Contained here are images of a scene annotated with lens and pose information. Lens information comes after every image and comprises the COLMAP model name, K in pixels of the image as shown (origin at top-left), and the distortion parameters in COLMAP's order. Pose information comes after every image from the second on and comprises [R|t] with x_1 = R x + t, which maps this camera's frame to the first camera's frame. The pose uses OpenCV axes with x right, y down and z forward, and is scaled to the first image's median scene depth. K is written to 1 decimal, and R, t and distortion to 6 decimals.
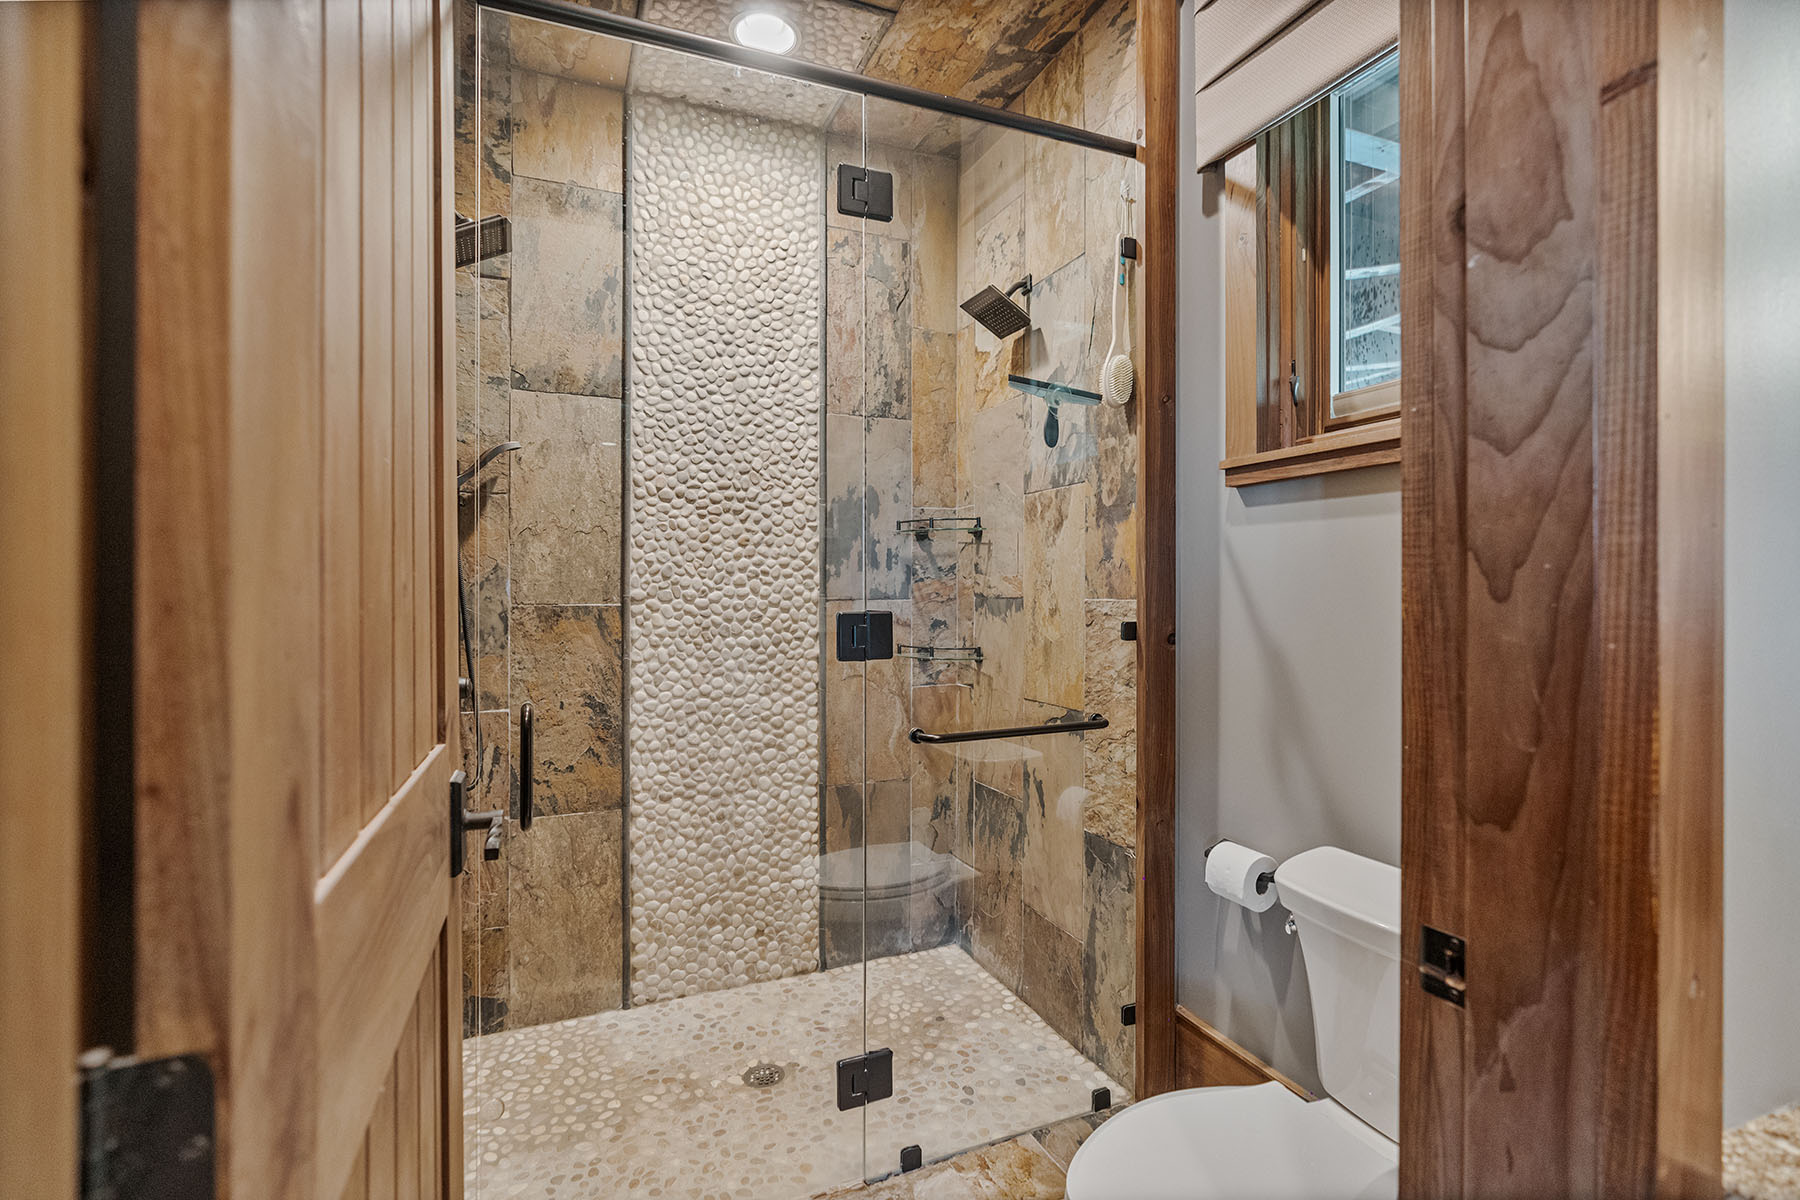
lens RADIAL K [[821.0, 0, 898.4], [0, 821.0, 596.3], [0, 0, 1]] dist [-0.010766, 0.002257]
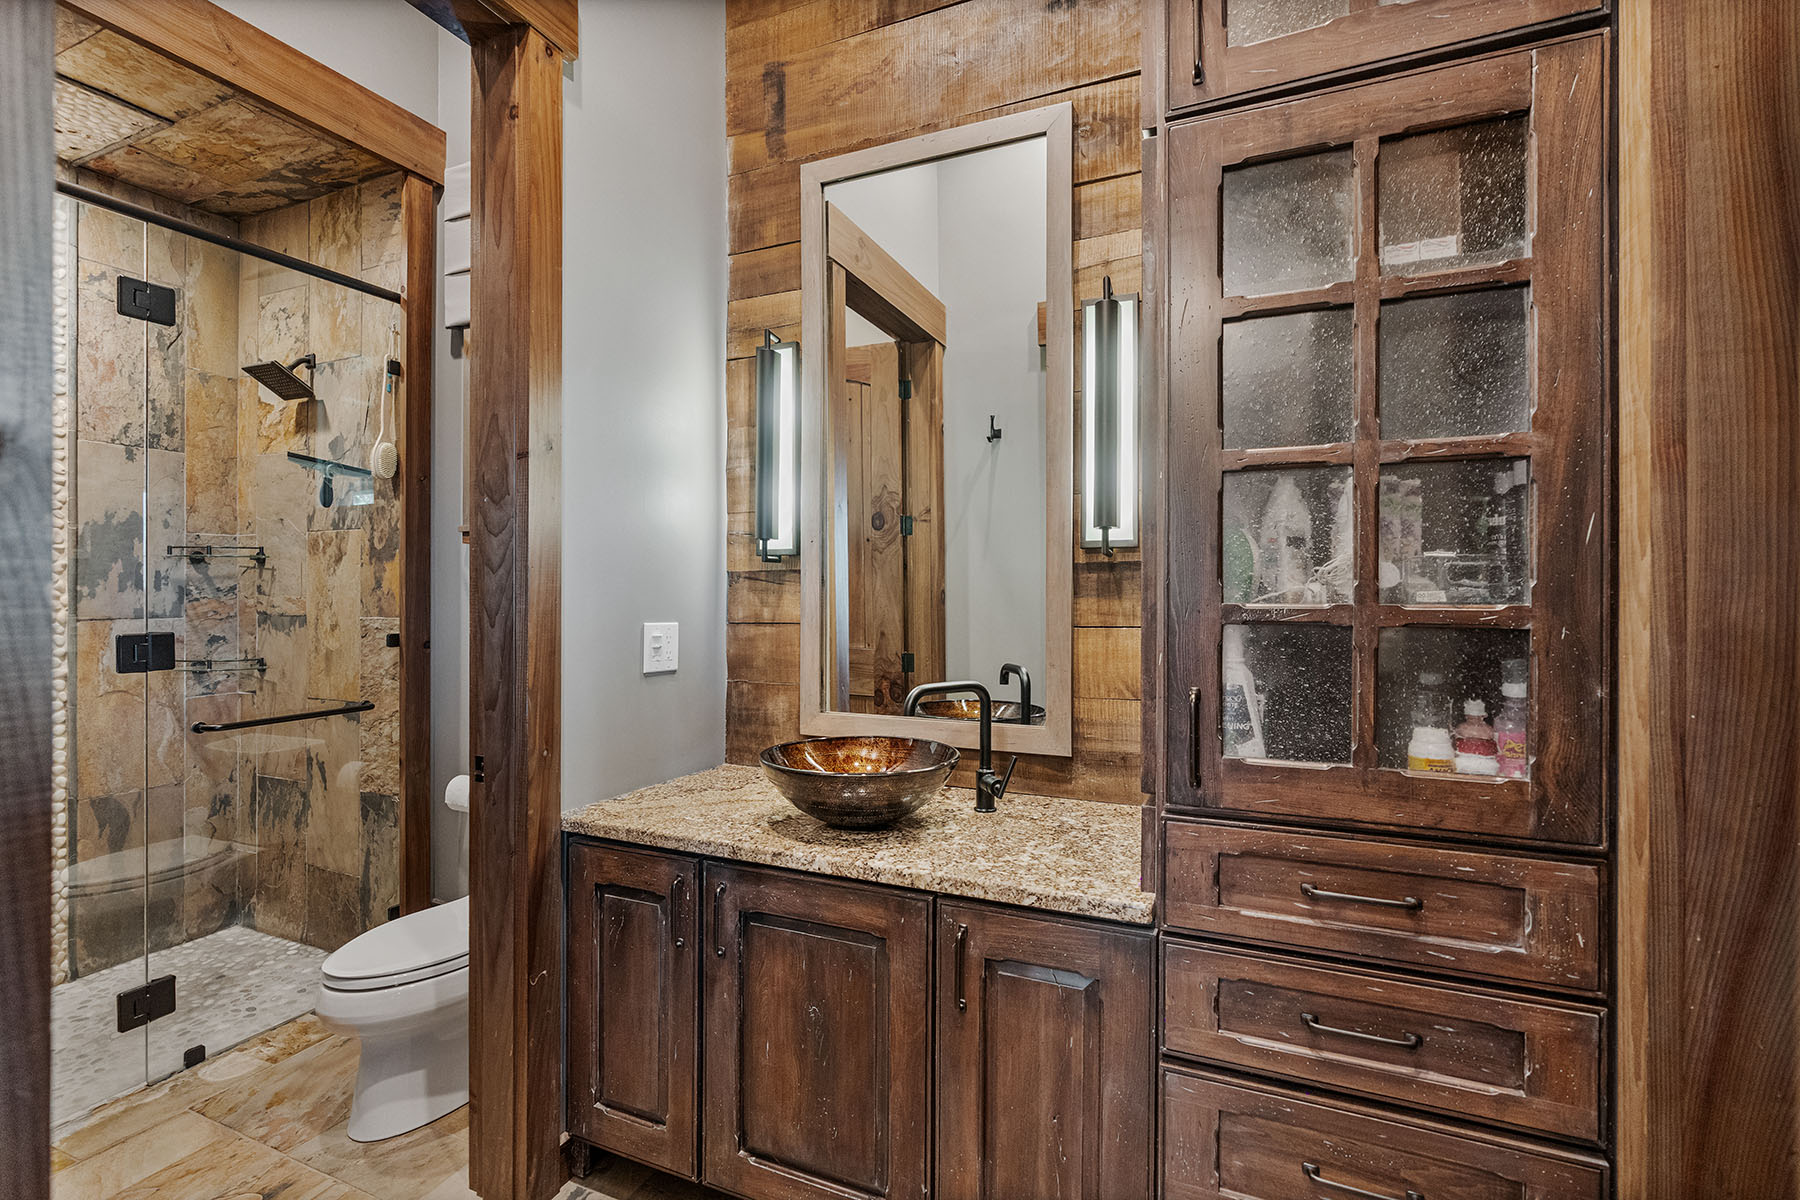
lens RADIAL K [[821.0, 0, 899.1], [0, 821.0, 594.6], [0, 0, 1]] dist [-0.010766, 0.002257]
pose [[0.729545, 0.000389, 0.683933, -0.040458], [0.002532, 0.999991, -0.003270, -0.025955], [-0.683928, 0.004117, 0.729538, -0.547095]]
